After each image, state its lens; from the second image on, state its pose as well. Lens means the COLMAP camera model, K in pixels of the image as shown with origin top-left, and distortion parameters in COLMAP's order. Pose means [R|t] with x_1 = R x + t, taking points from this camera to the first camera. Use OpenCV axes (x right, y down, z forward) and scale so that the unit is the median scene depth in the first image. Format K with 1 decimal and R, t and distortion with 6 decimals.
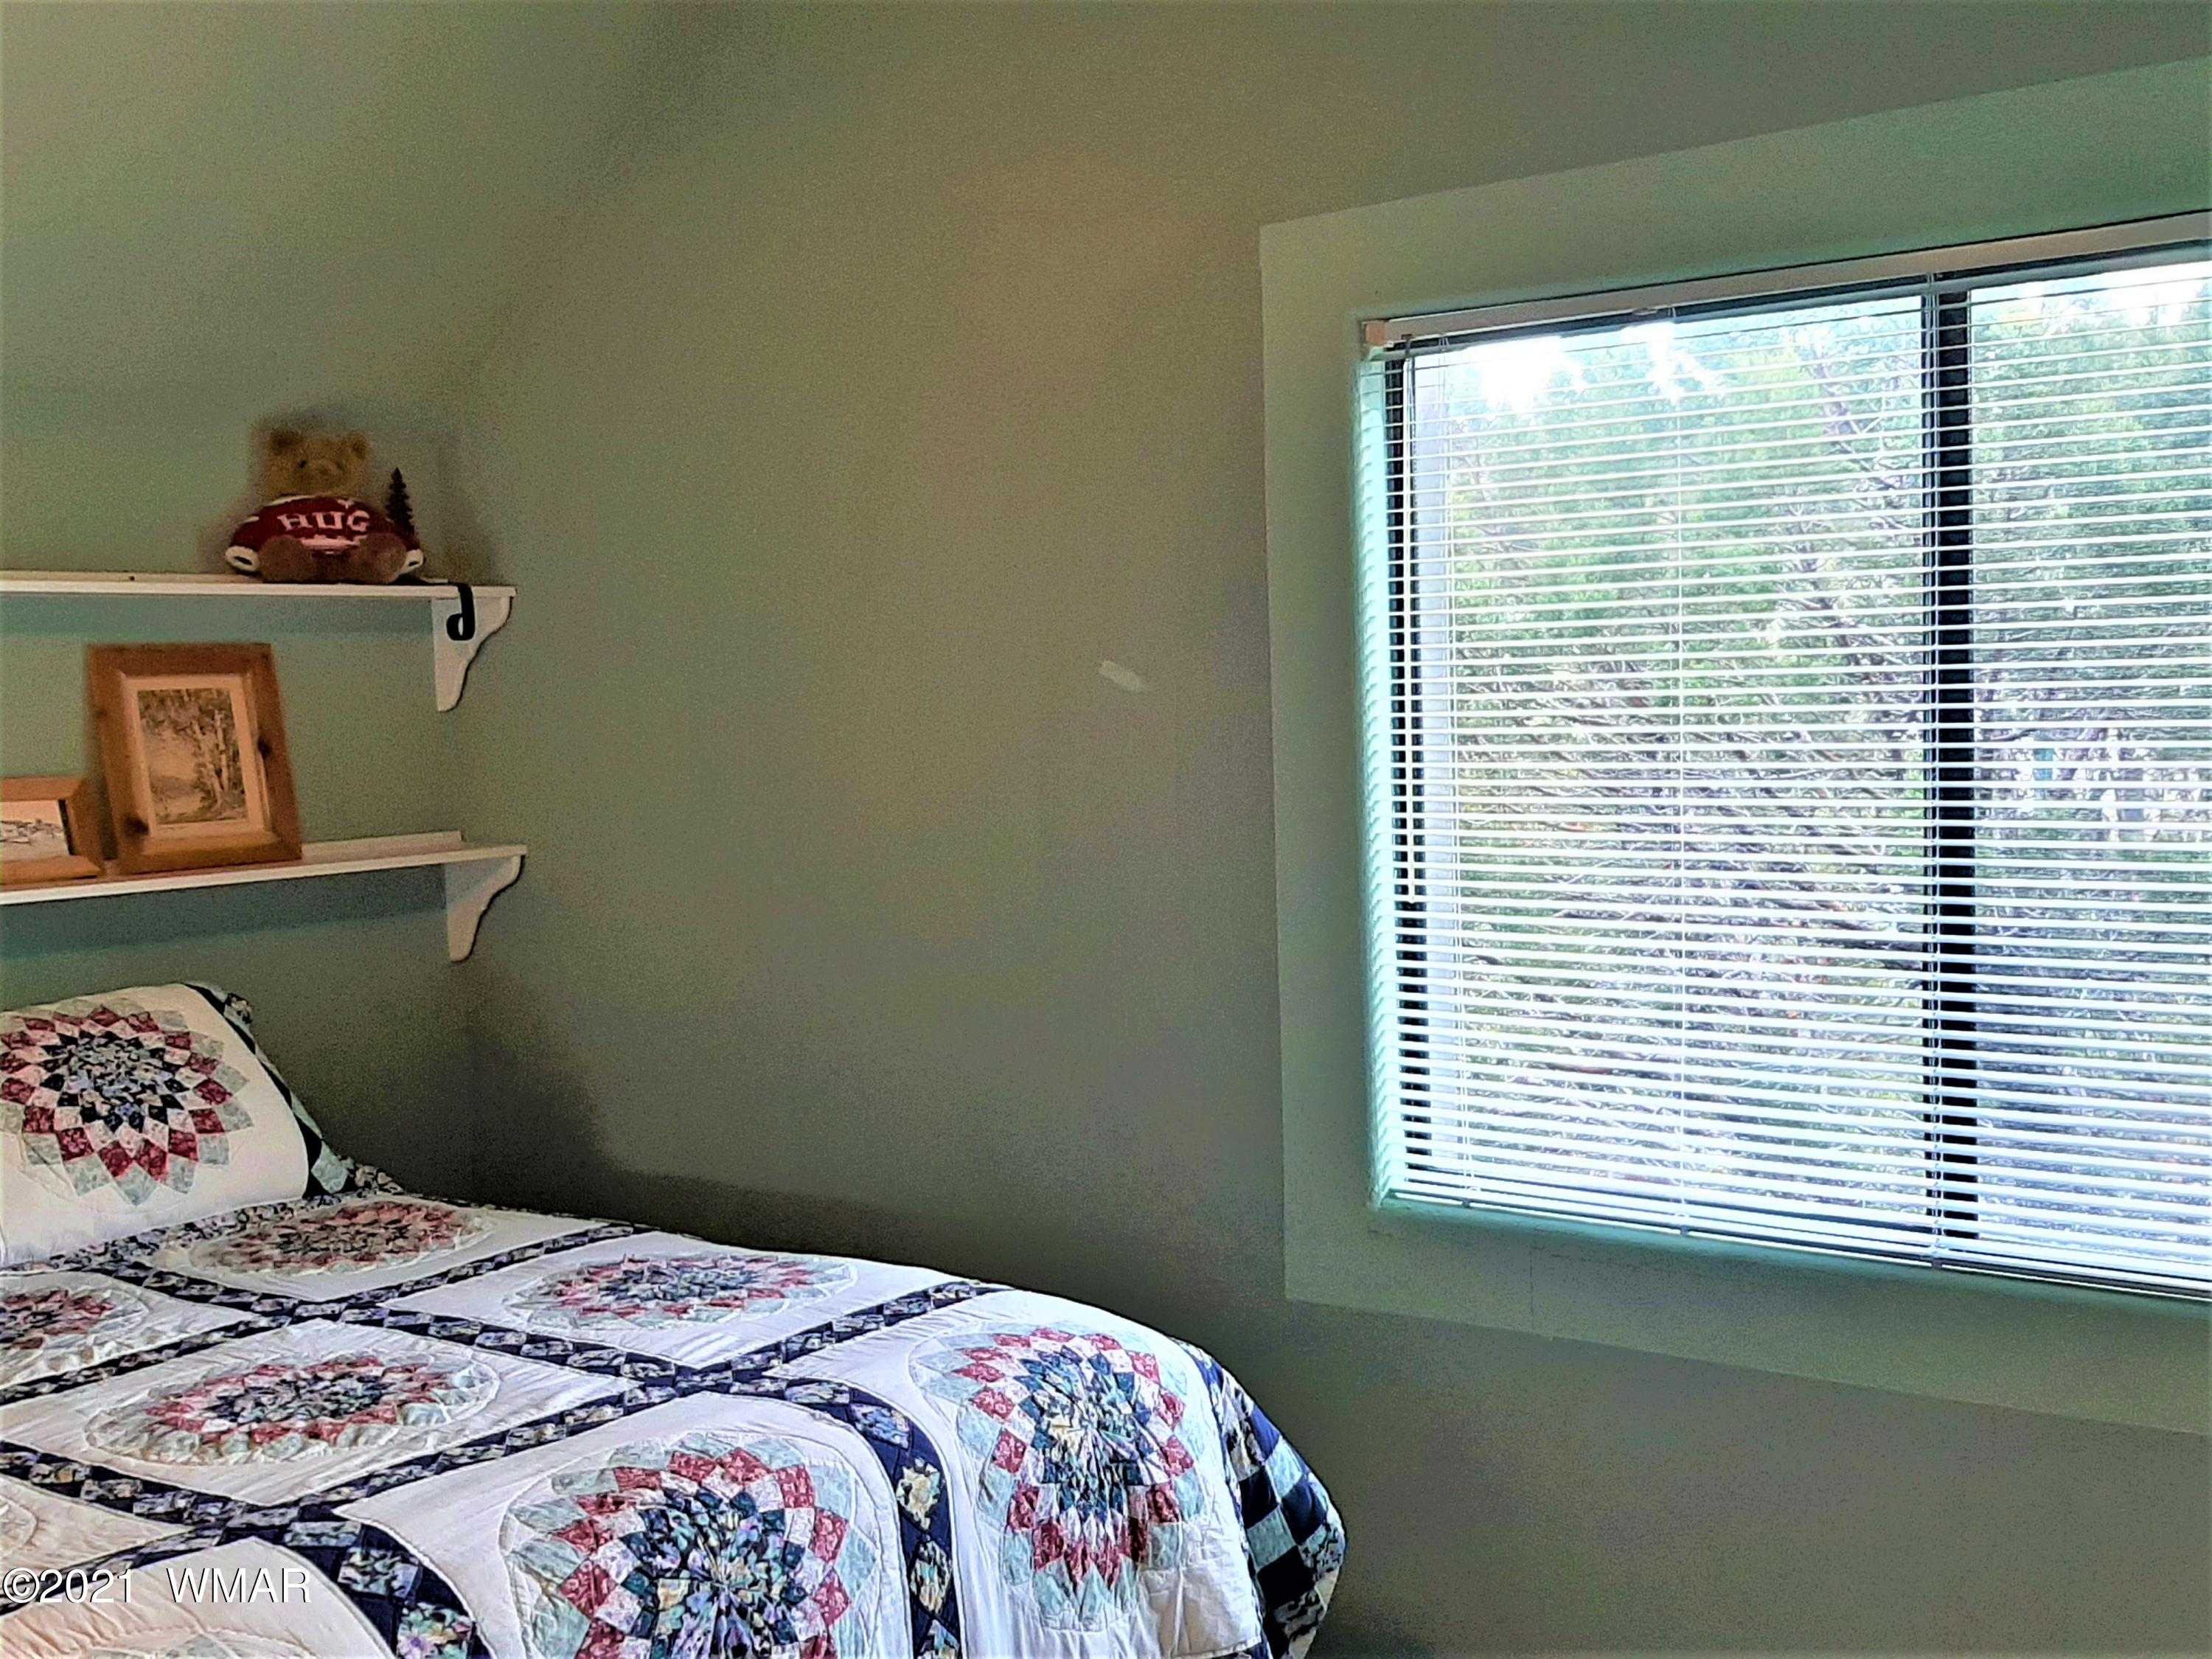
lens RADIAL K [[2434.5, 0, 1139.4], [0, 2434.5, 834.7], [0, 0, 1]] dist [0.185538, -0.557841]
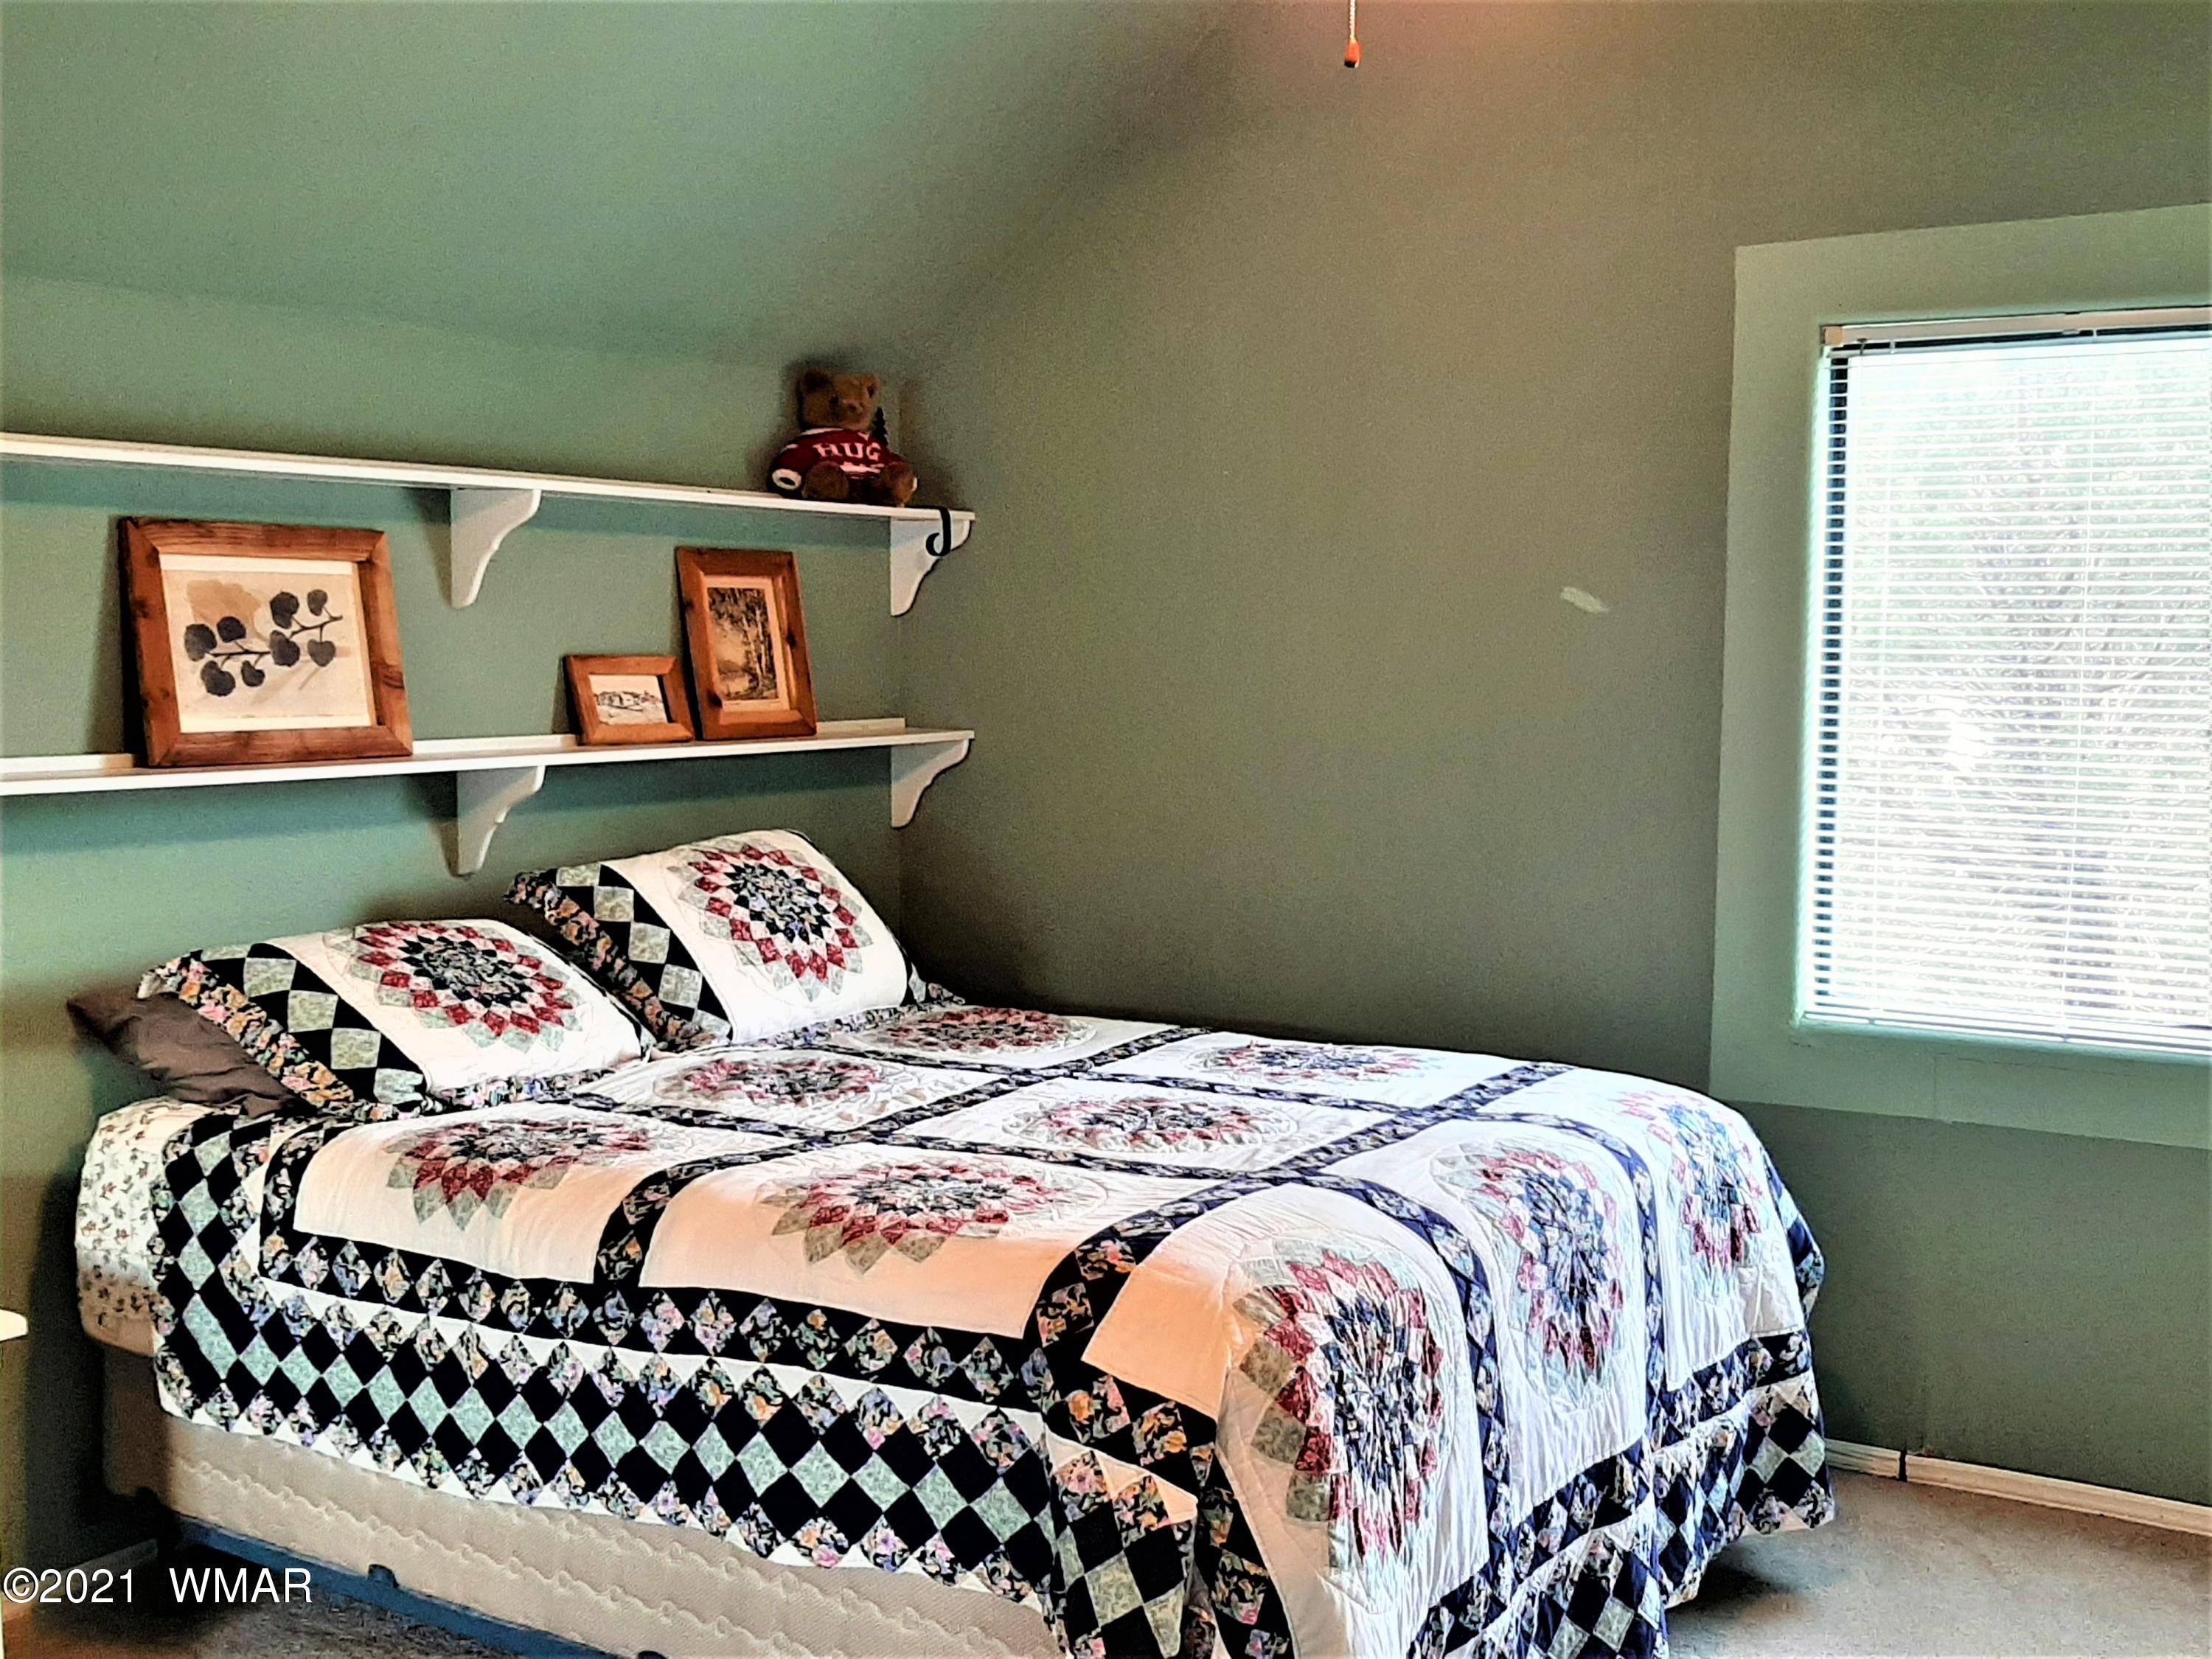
lens RADIAL K [[2434.5, 0, 1139.4], [0, 2434.5, 834.7], [0, 0, 1]] dist [0.185538, -0.557841]
pose [[0.994985, 0.026770, 0.096379, -0.351977], [-0.028874, 0.999373, 0.020510, 0.035208], [-0.095770, -0.023190, 0.995133, -0.227263]]
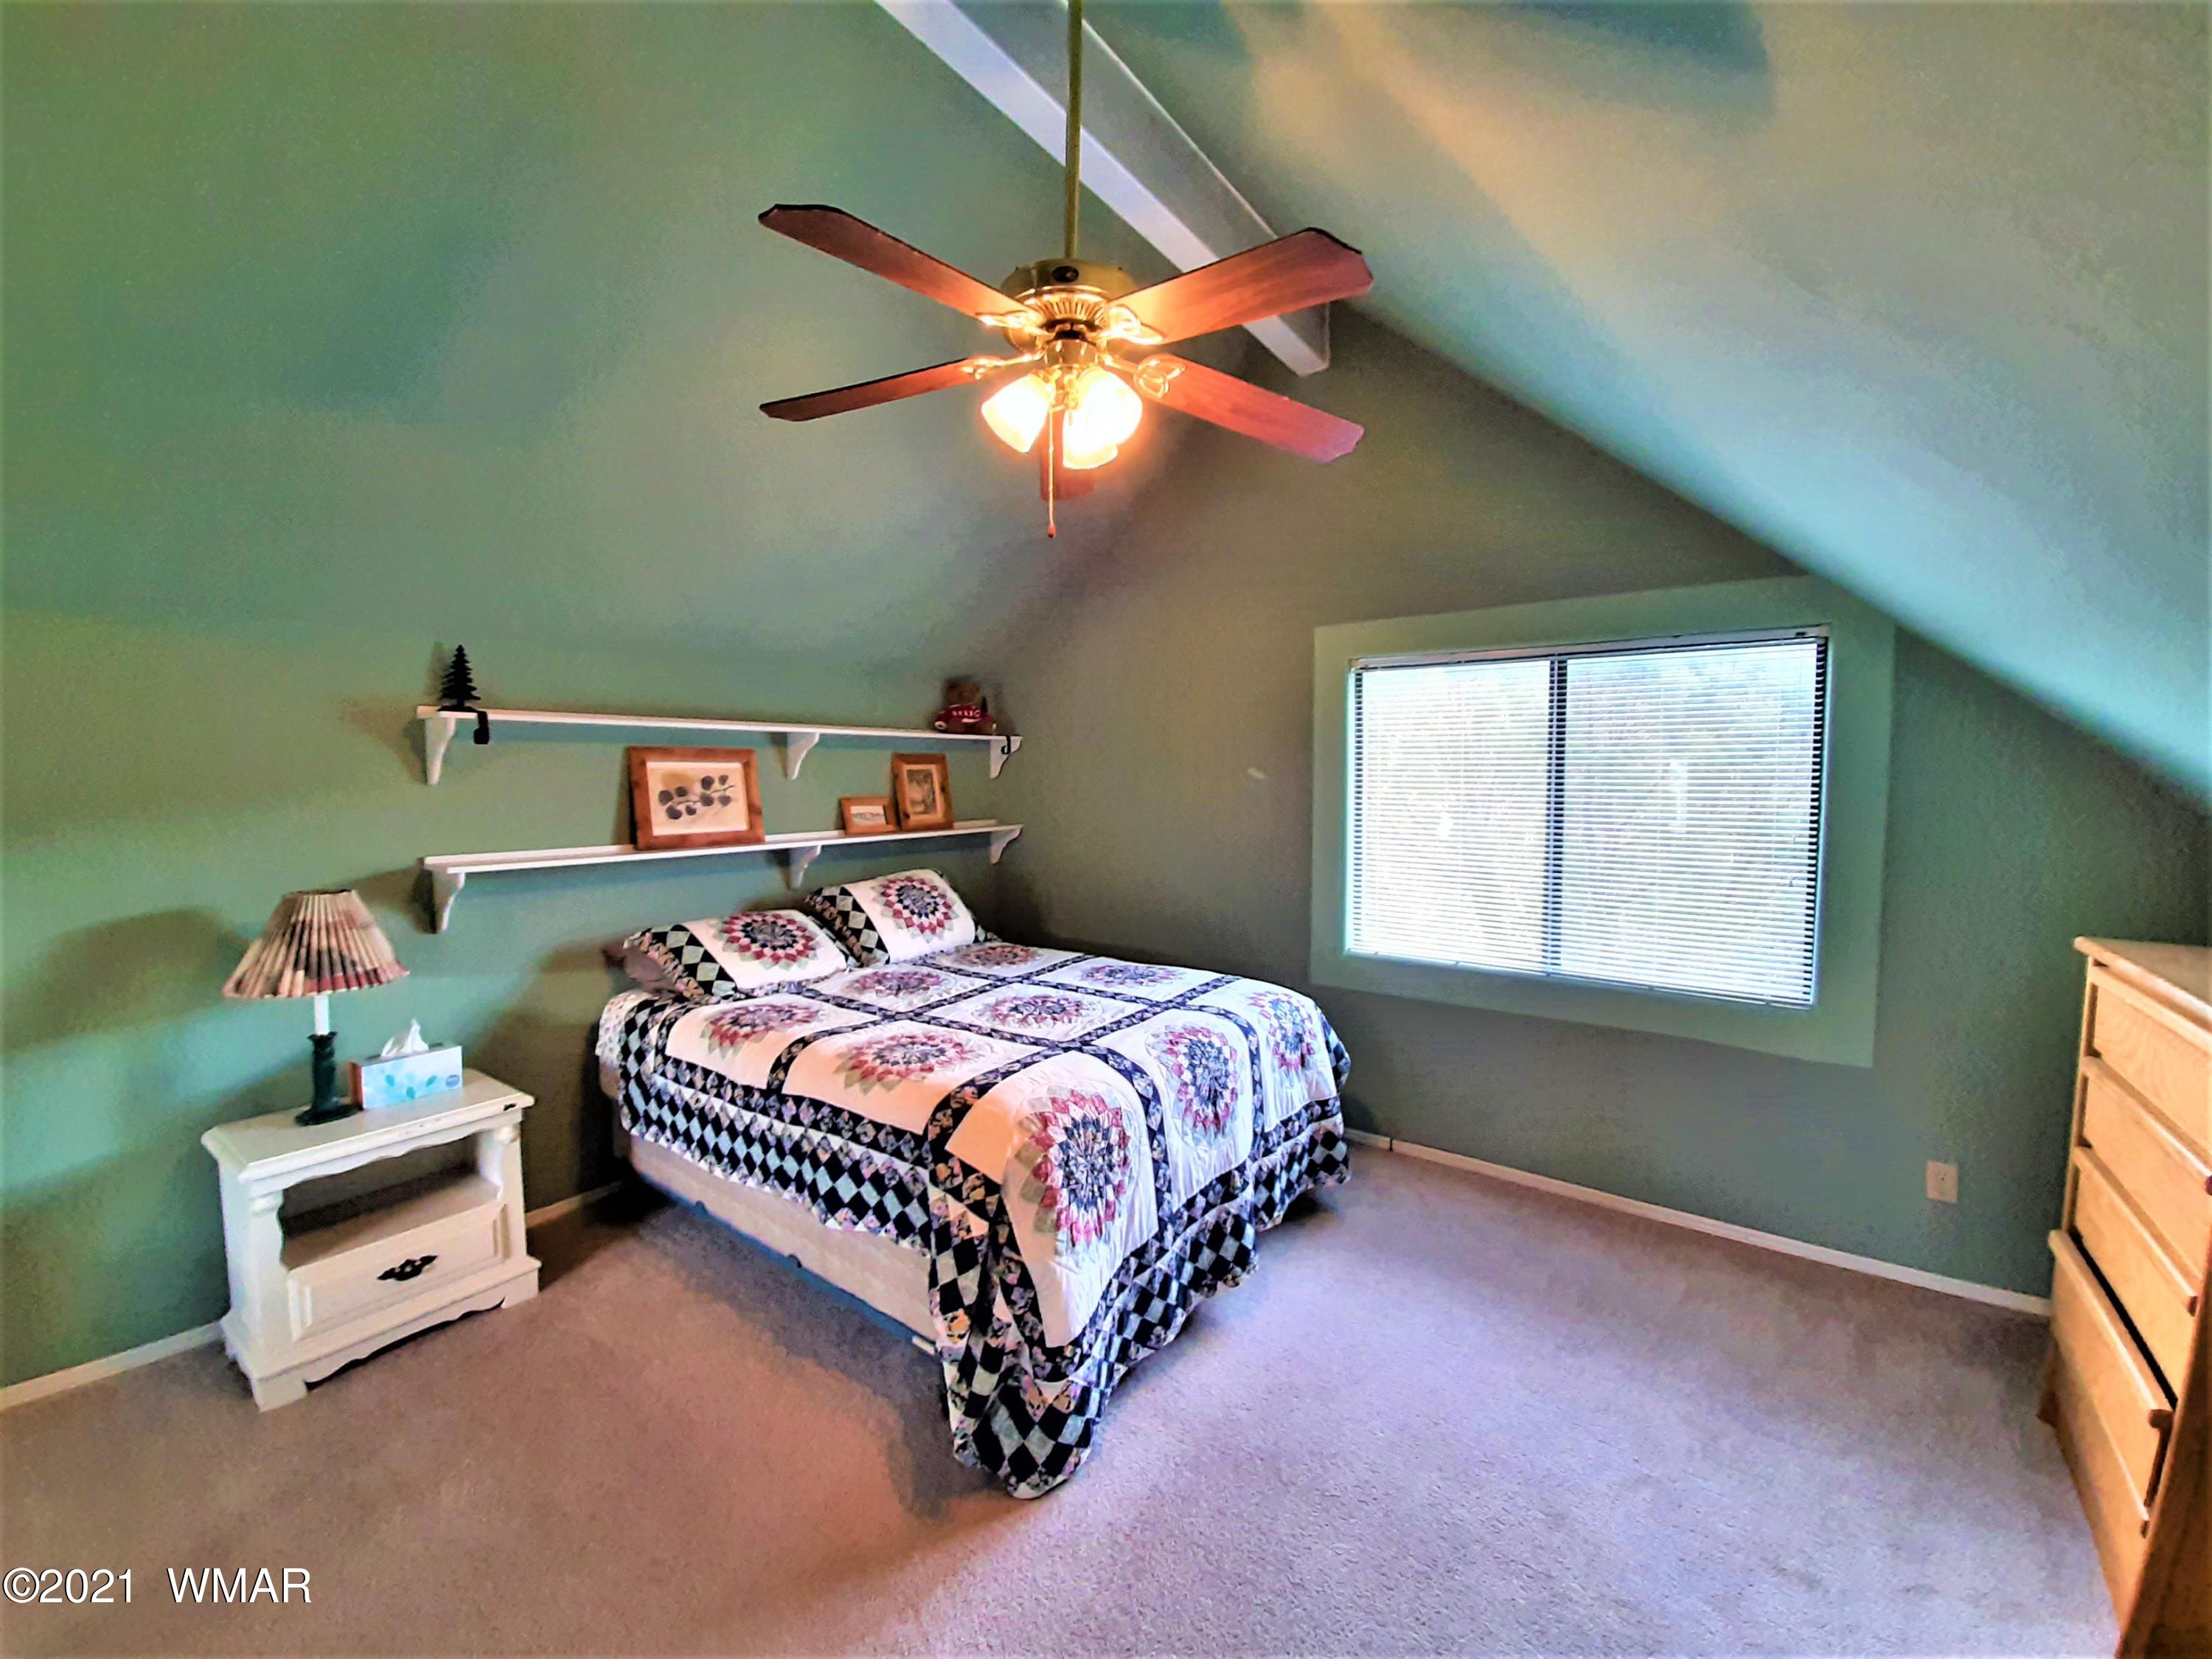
lens RADIAL K [[869.9, 0, 1130.2], [0, 869.9, 809.7], [0, 0, 1]] dist [0.000599, 0.000043]
pose [[0.998802, 0.026863, 0.040896, -0.204509], [-0.026183, 0.999512, -0.017056, 0.000698], [-0.041335, 0.015965, 0.999018, -0.052701]]
